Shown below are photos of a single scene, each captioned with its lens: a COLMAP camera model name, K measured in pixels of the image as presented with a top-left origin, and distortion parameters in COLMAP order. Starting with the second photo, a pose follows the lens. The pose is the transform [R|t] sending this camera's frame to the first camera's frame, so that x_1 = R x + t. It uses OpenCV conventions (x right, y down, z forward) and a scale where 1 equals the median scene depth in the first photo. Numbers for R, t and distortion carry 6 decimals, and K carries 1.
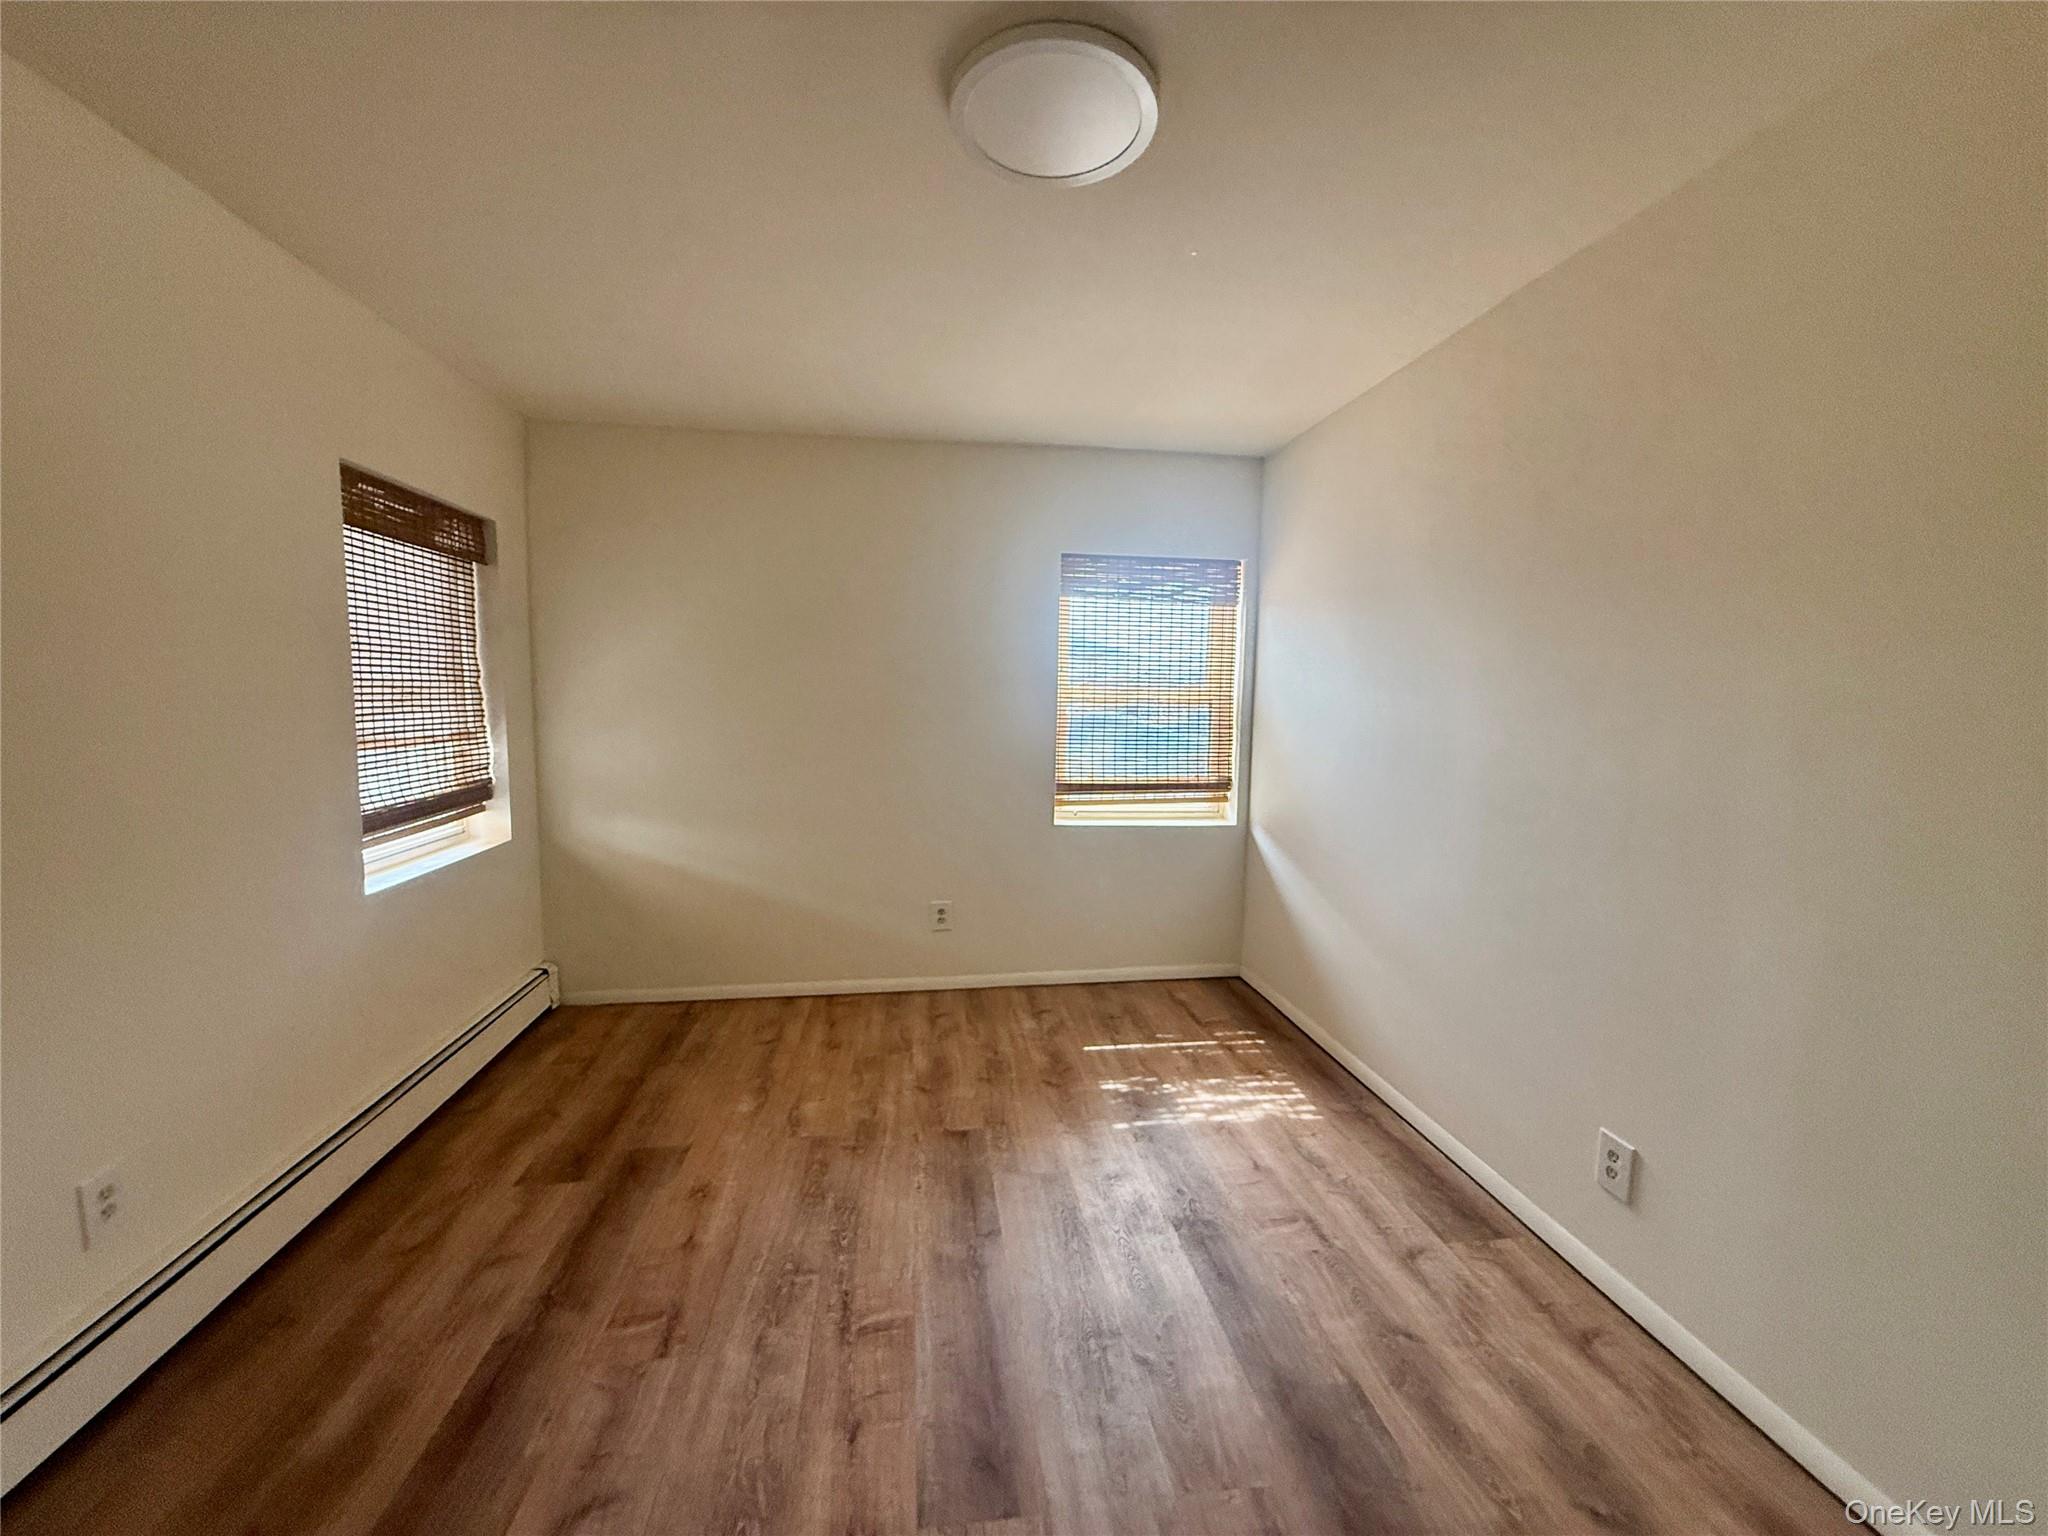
lens RADIAL K [[812.2, 0, 1016.4], [0, 812.2, 772.6], [0, 0, 1]] dist [-0.000635, 0.000631]
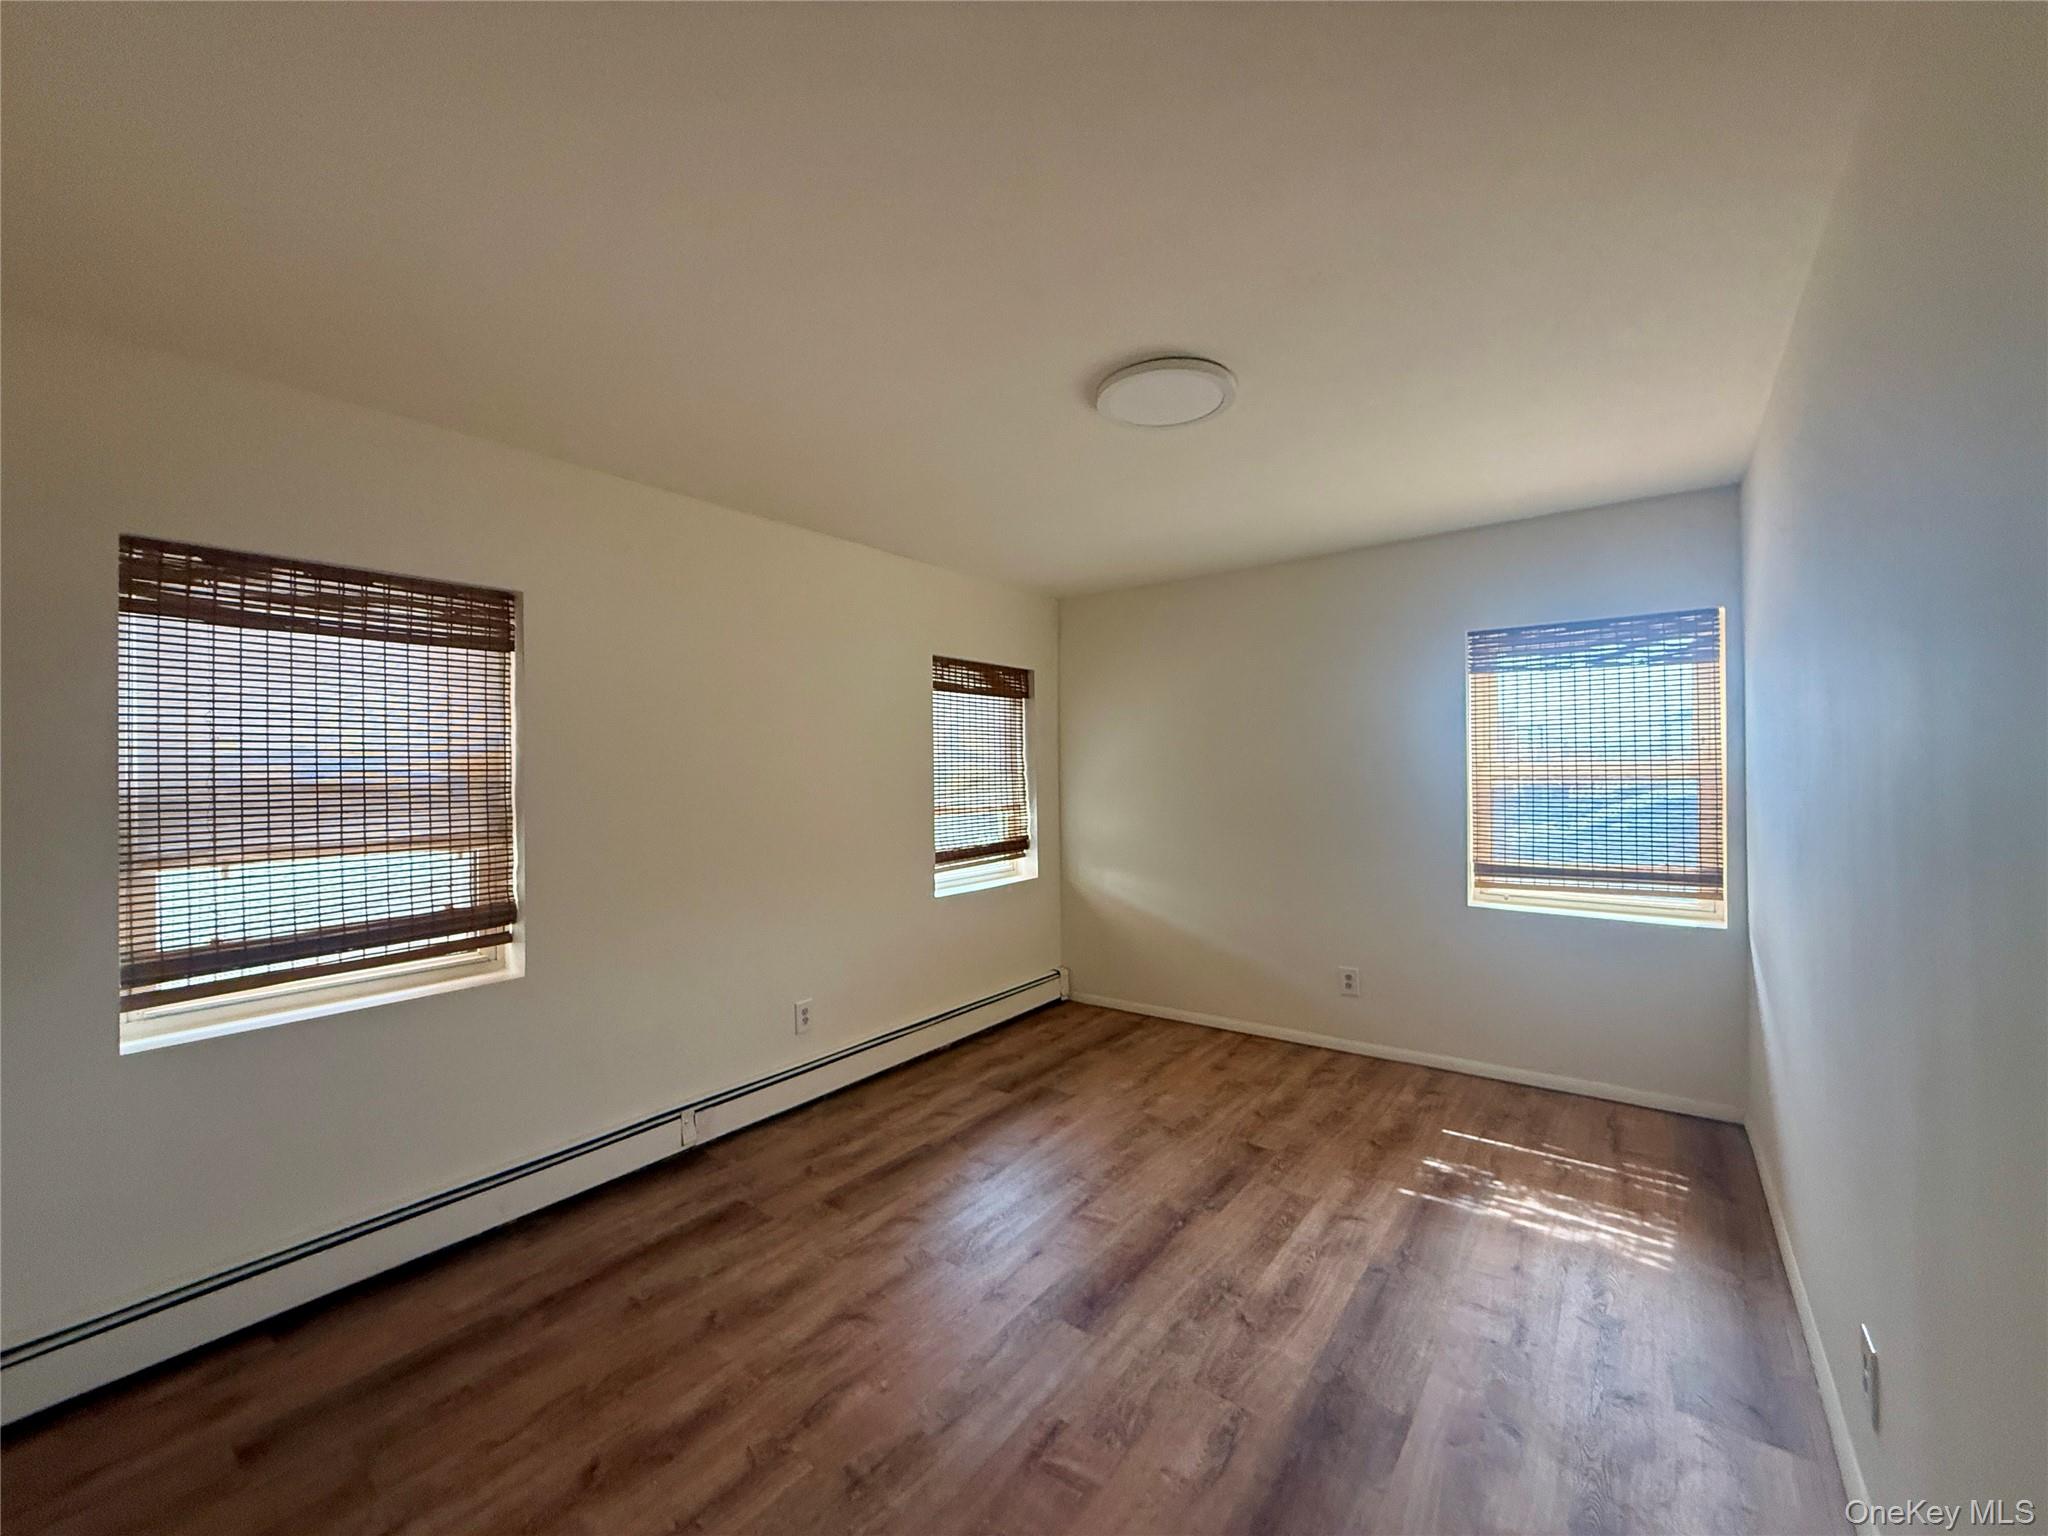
lens RADIAL K [[812.2, 0, 1021.3], [0, 812.2, 772.3], [0, 0, 1]] dist [-0.000635, 0.000631]
pose [[0.706321, -0.021617, -0.707562, 0.451859], [-0.049413, 0.995590, -0.079743, 0.011278], [0.706165, 0.091287, 0.702138, -0.097506]]
